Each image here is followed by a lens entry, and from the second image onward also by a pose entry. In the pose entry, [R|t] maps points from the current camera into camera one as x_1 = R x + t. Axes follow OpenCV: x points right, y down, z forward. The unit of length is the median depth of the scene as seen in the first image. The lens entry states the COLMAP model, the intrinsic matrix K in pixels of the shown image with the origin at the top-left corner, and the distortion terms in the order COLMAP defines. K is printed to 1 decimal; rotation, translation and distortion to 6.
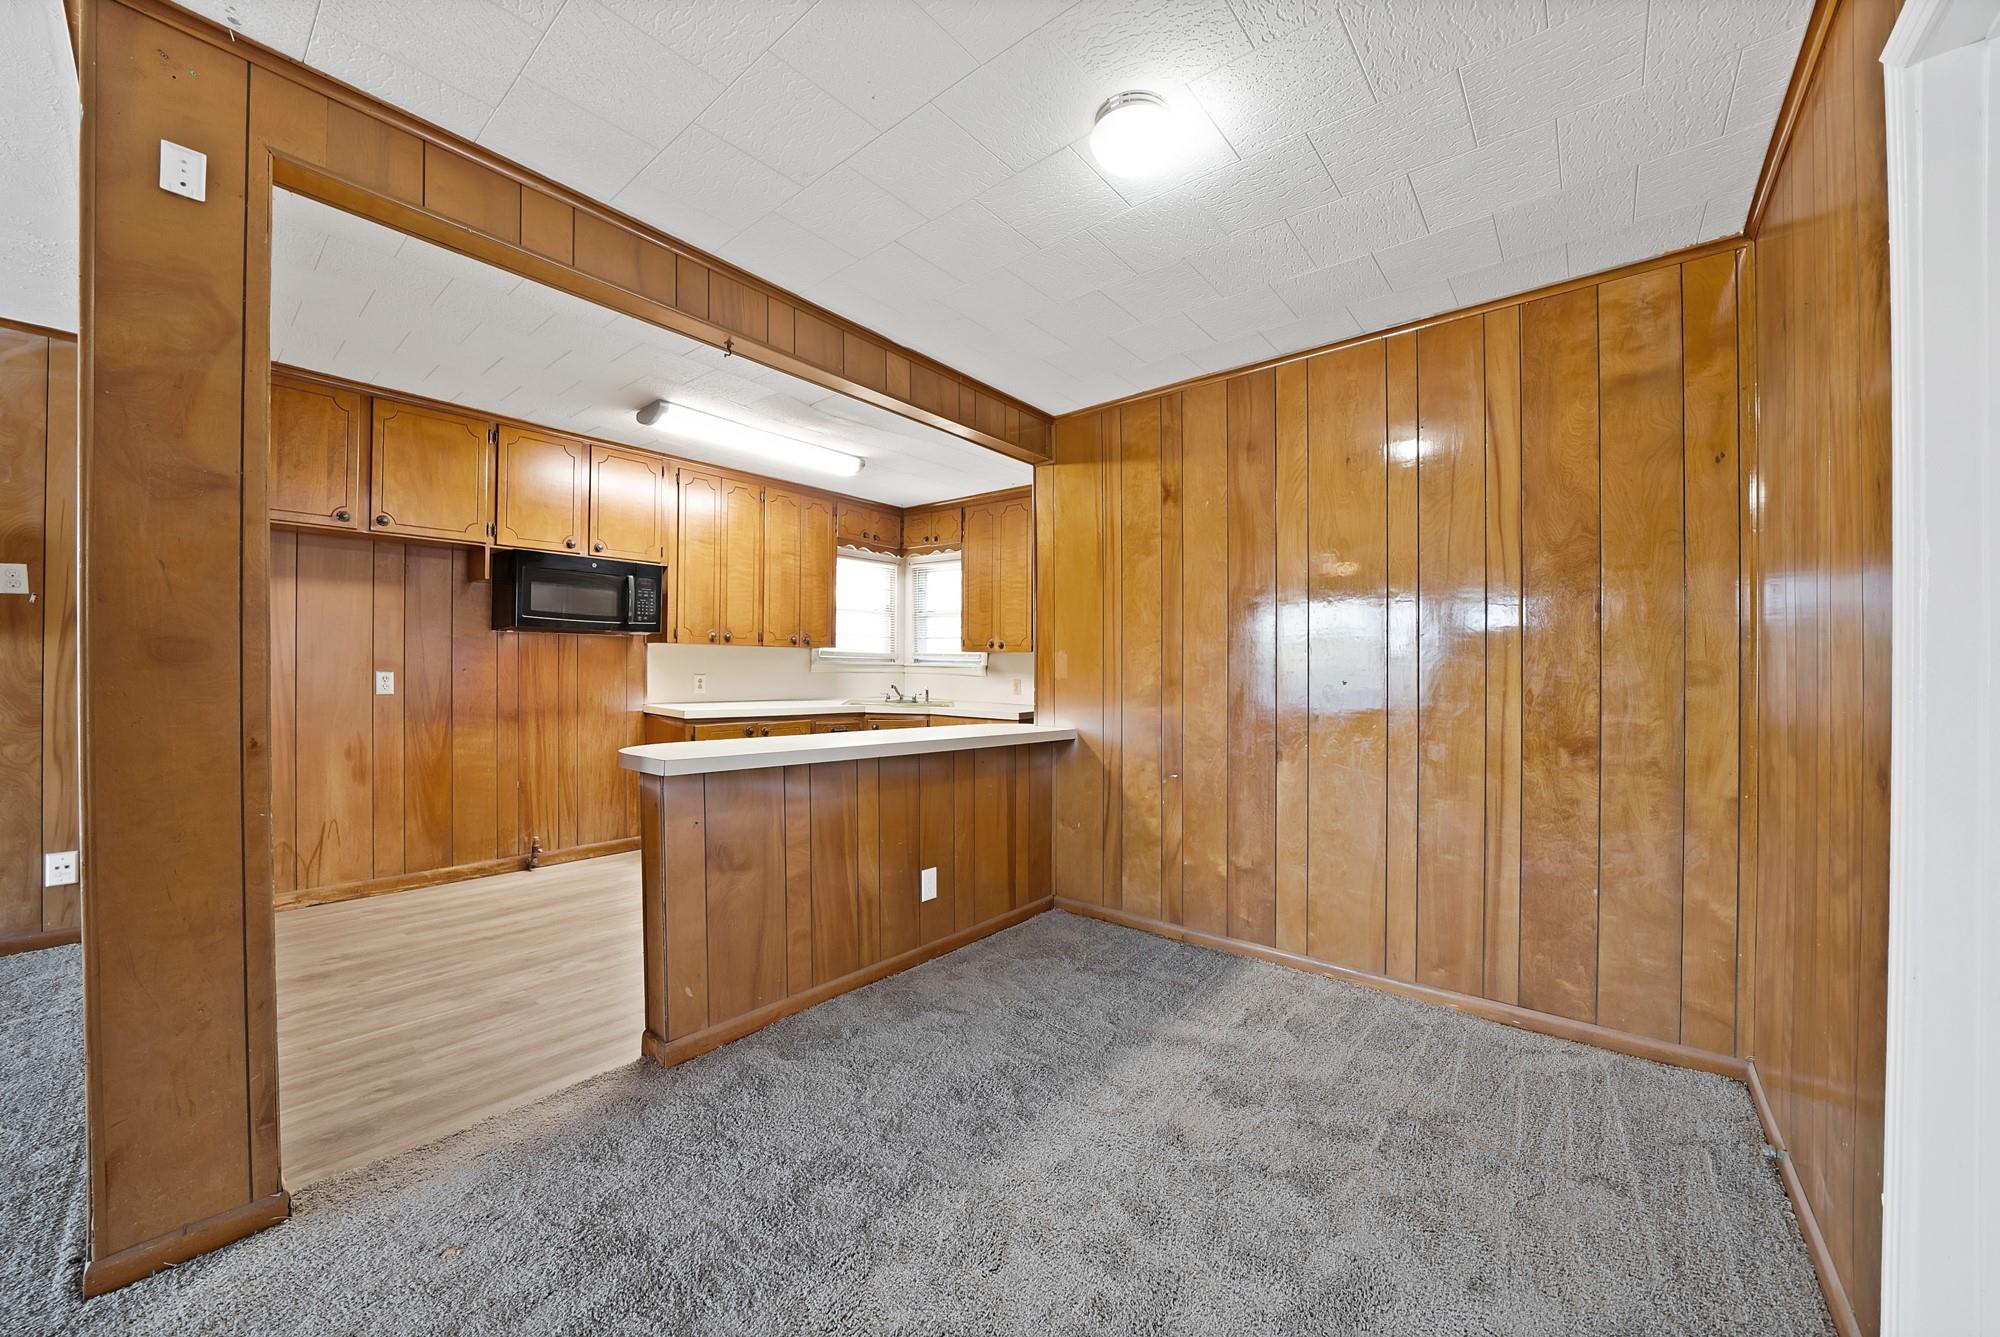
lens RADIAL K [[719.1, 0, 1000.6], [0, 719.1, 675.2], [0, 0, 1]] dist [-0.028265, 0.003208]
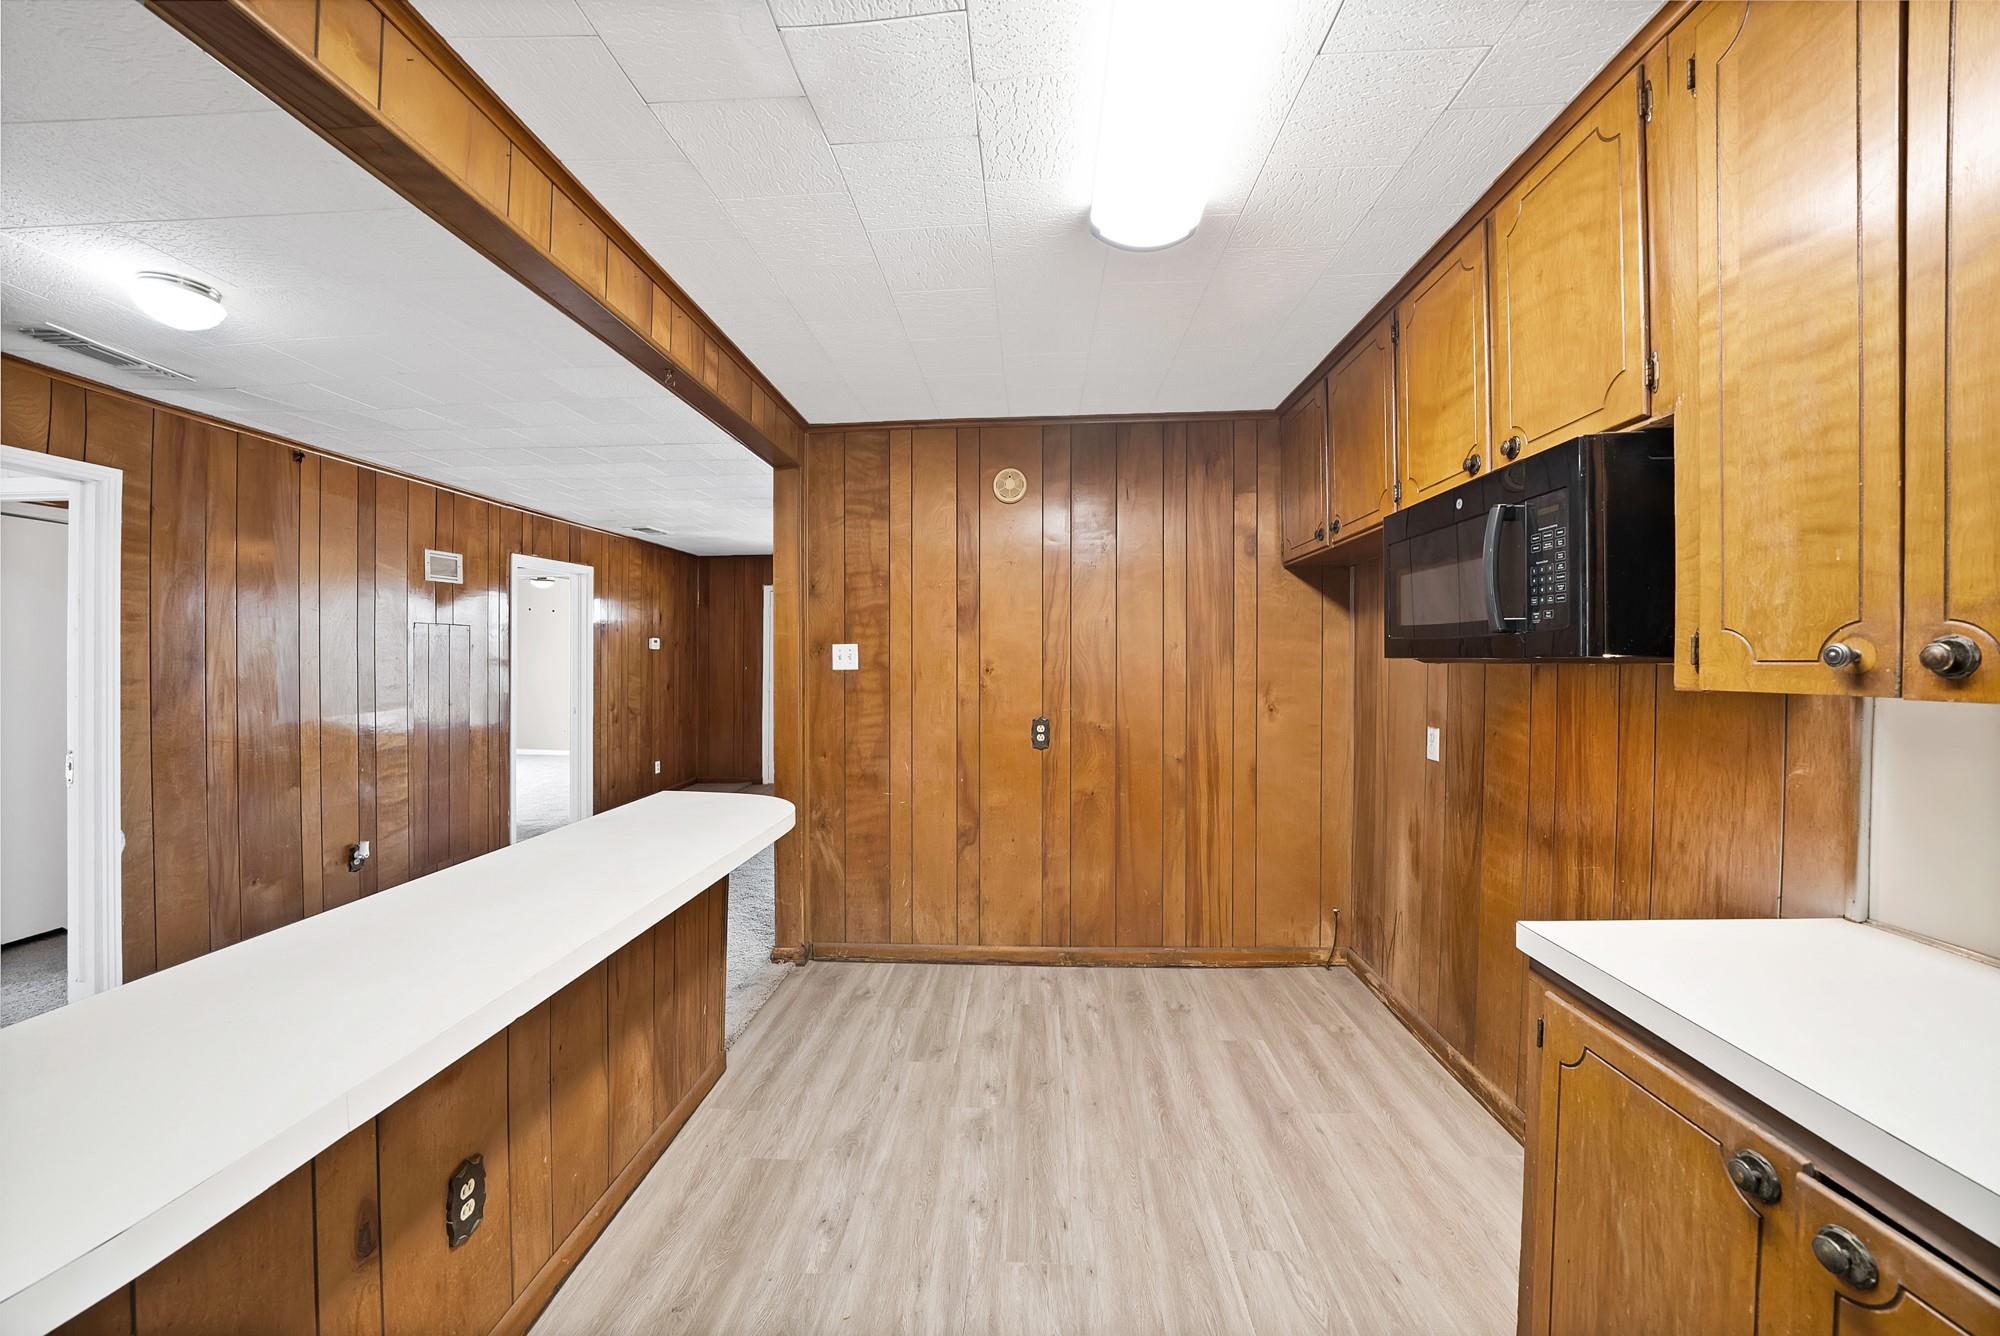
lens RADIAL K [[719.1, 0, 973.7], [0, 719.1, 668.0], [0, 0, 1]] dist [-0.028265, 0.003208]
pose [[-0.817556, -0.005533, -0.575823, -0.112891], [-0.015394, 0.999806, 0.012250, -0.067900], [0.575644, 0.018880, -0.817482, 1.382232]]
